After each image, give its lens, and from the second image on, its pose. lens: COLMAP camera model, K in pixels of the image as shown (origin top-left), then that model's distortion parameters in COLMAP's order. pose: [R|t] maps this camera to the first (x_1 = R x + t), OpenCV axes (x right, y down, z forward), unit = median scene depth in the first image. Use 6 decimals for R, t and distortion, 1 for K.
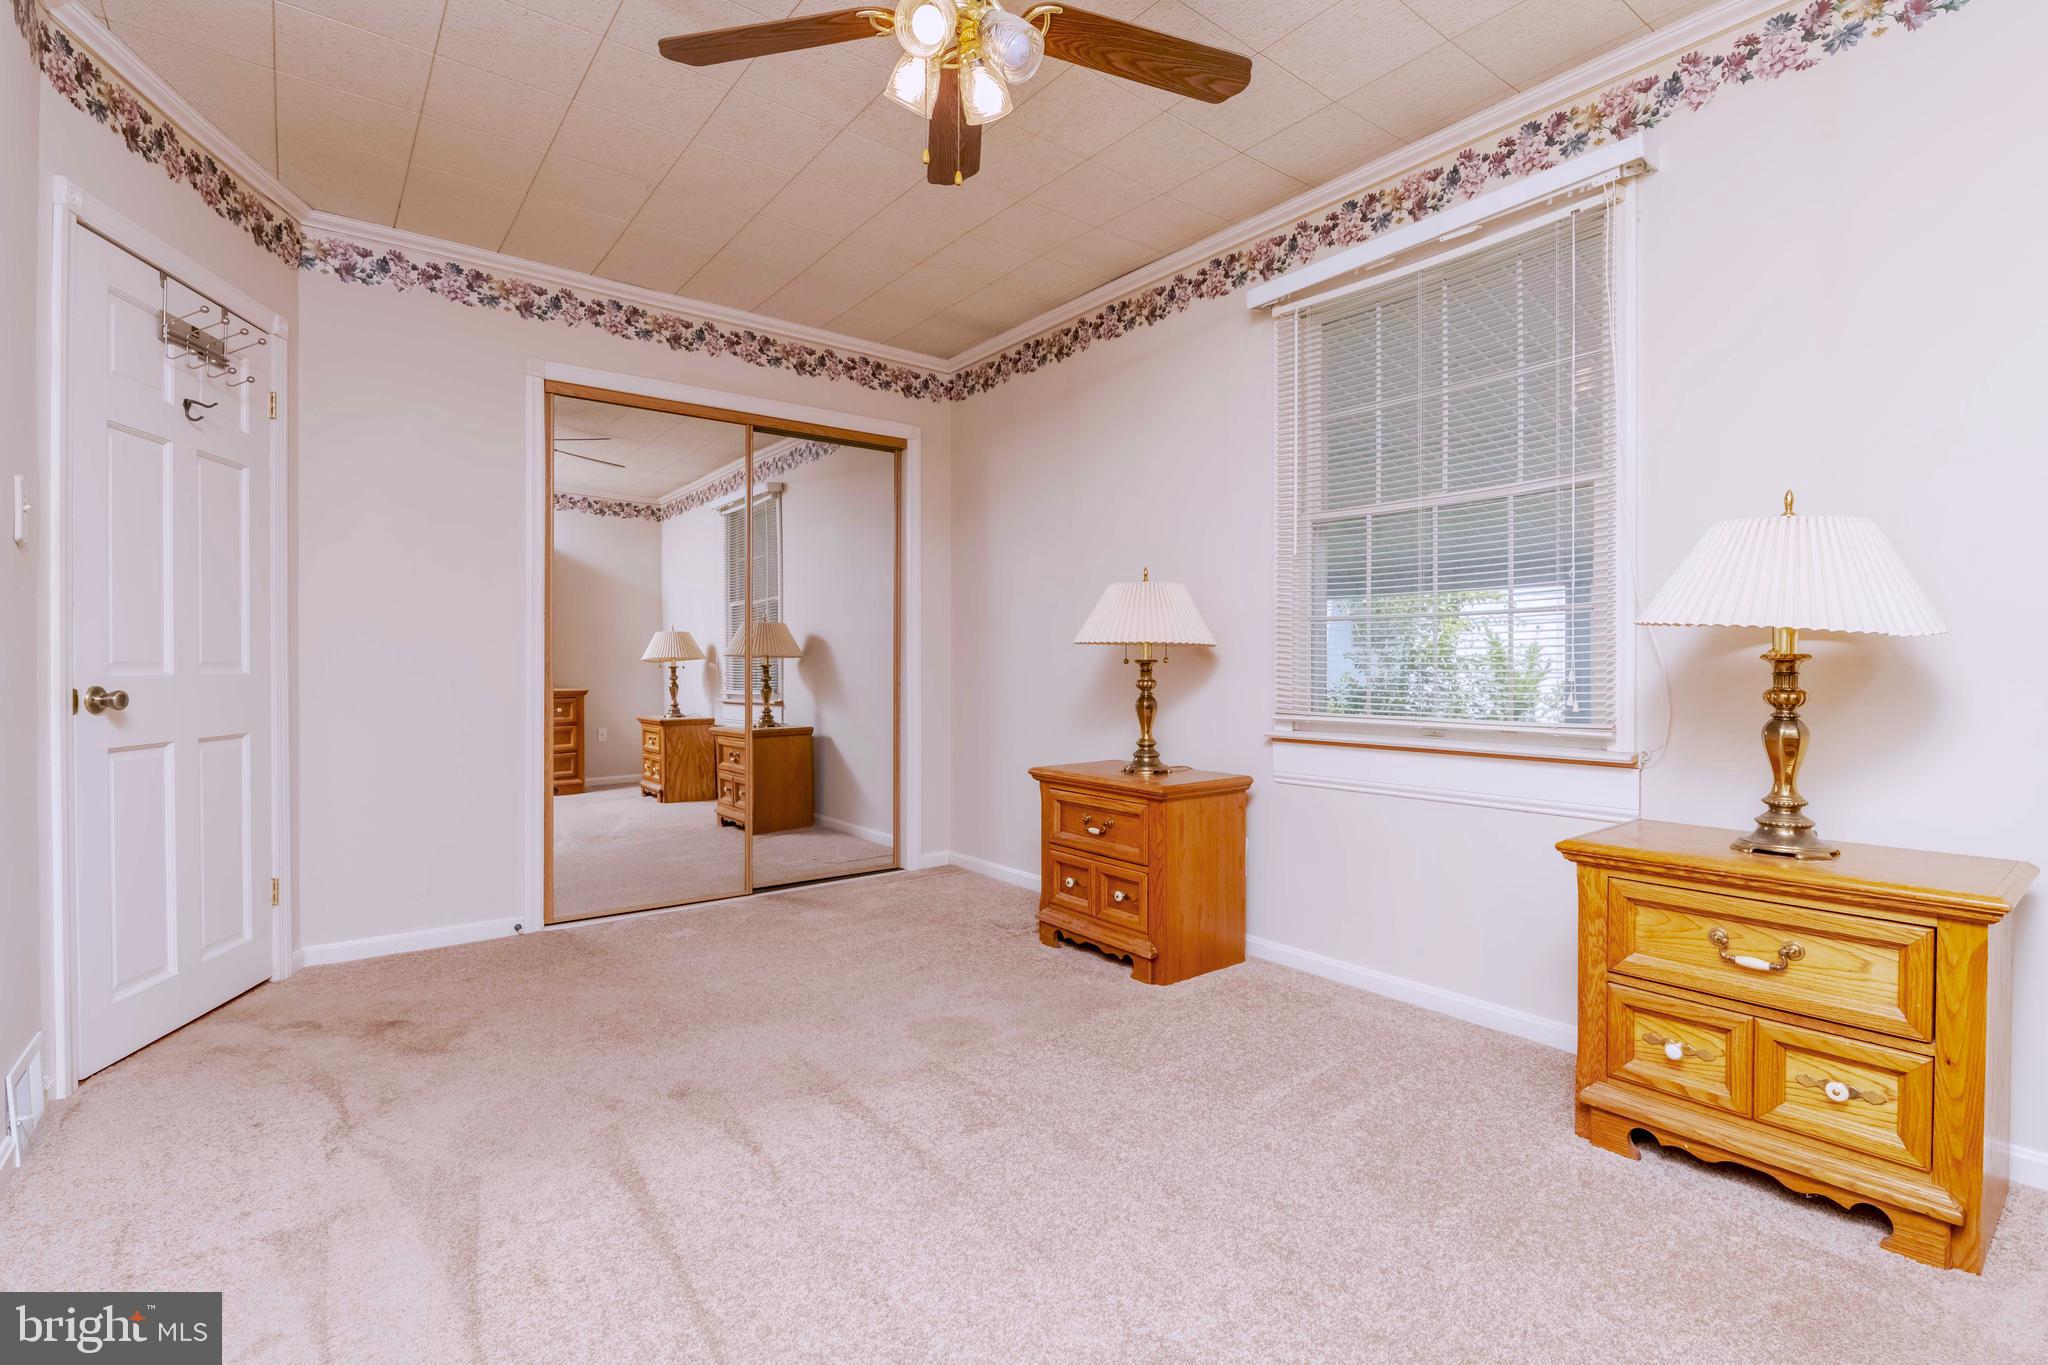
lens RADIAL K [[883.1, 0, 1069.7], [0, 883.1, 682.1], [0, 0, 1]] dist [0.002450, -0.014798]
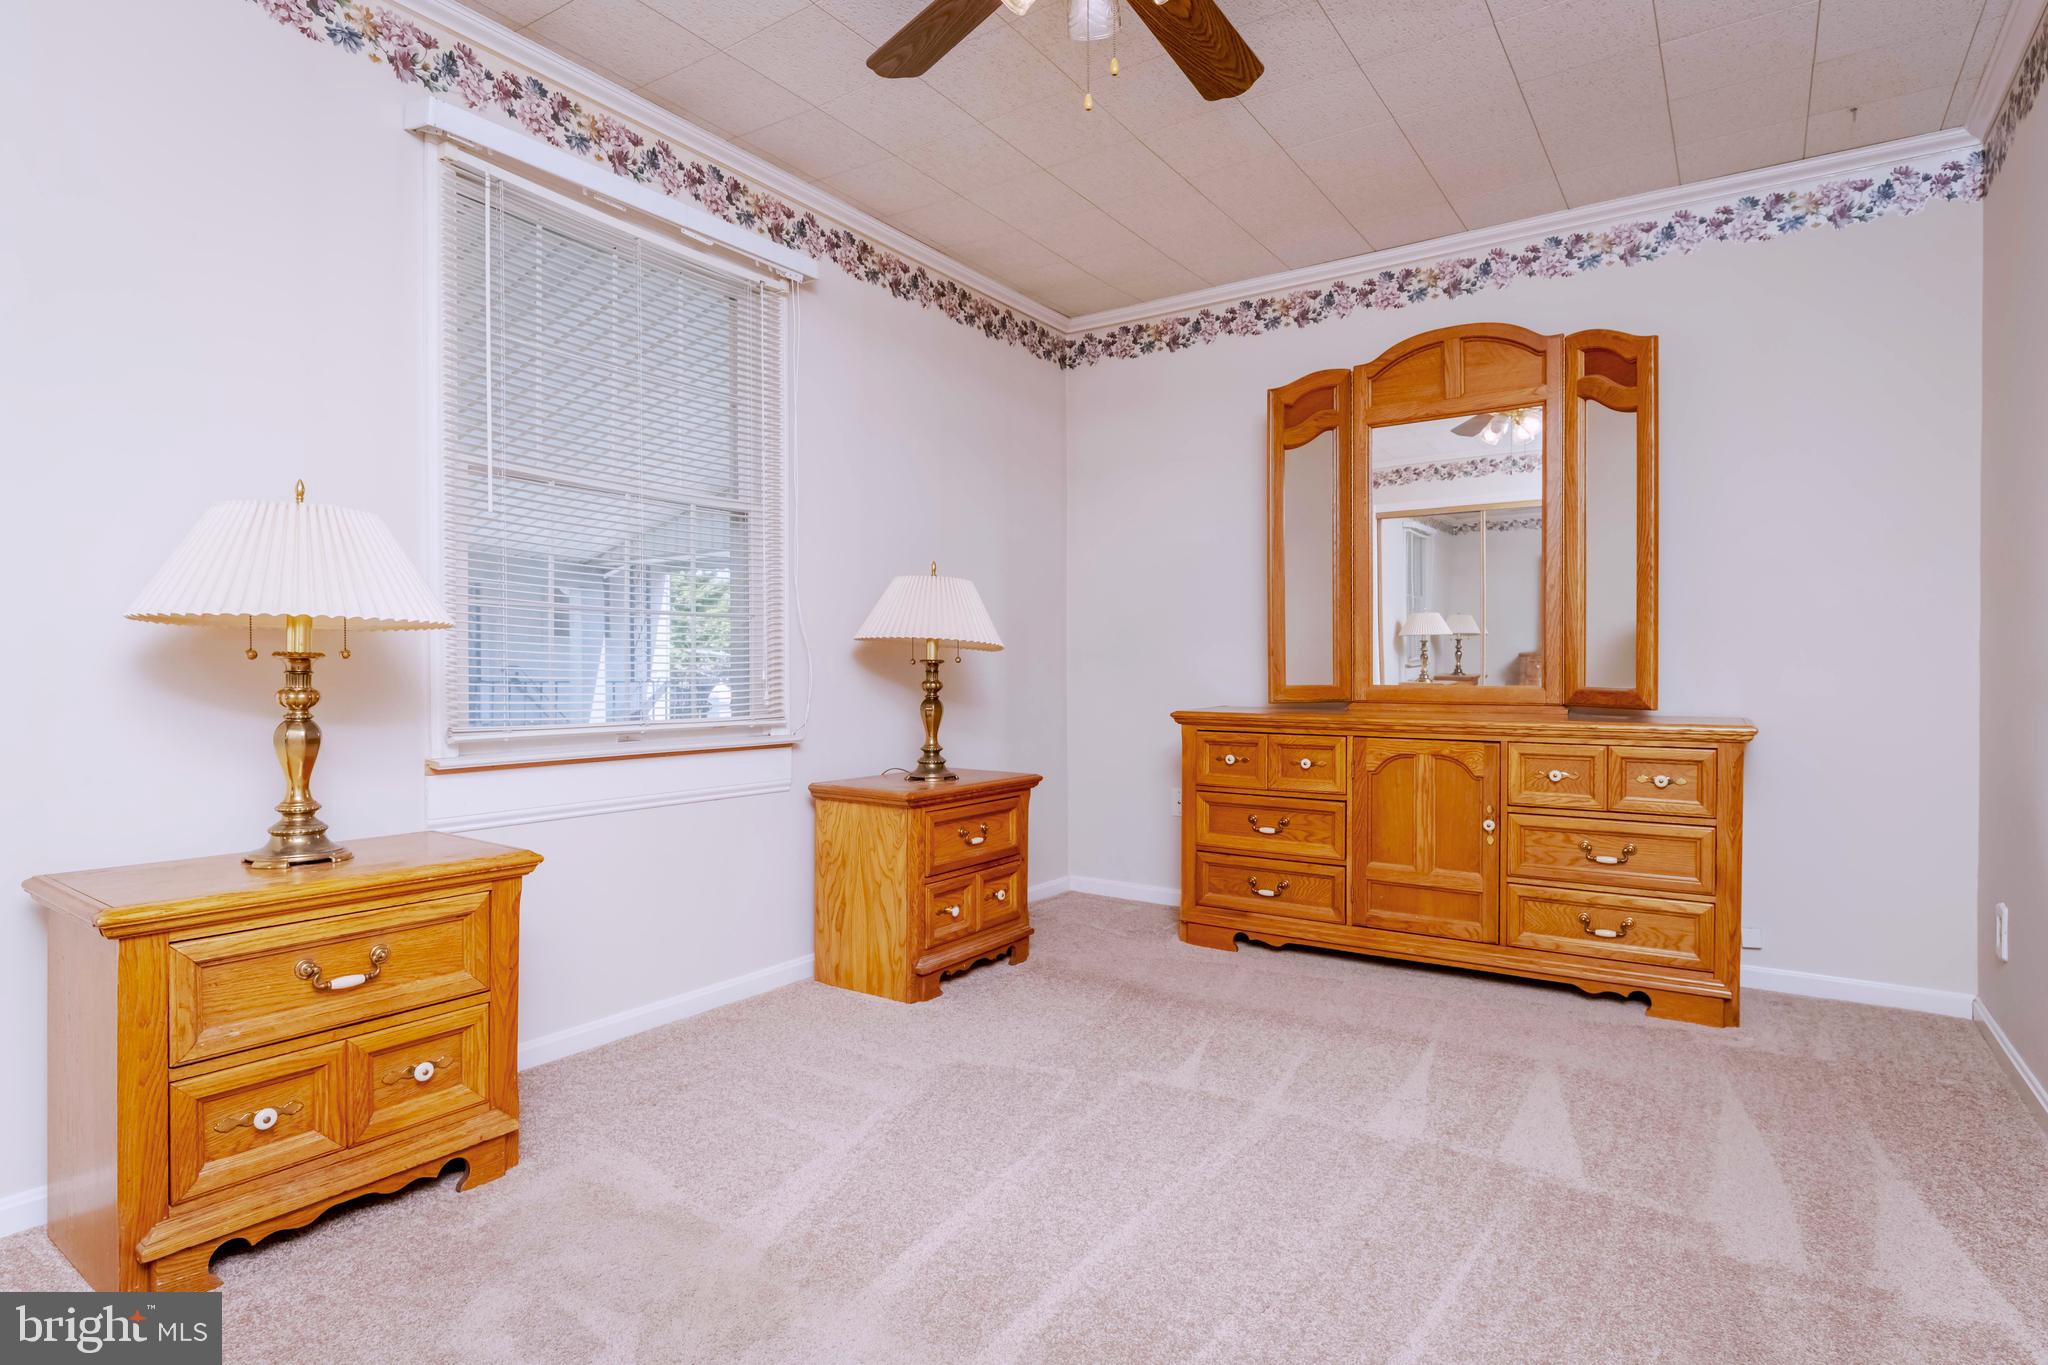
lens RADIAL K [[1070.8, 0, 1027.0], [0, 1070.8, 670.2], [0, 0, 1]] dist [-0.003621, -0.000416]
pose [[-0.256526, -0.002921, 0.966533, -0.725397], [0.013577, 0.999886, 0.006625, -0.014099], [-0.966442, 0.014822, -0.256457, 0.823585]]
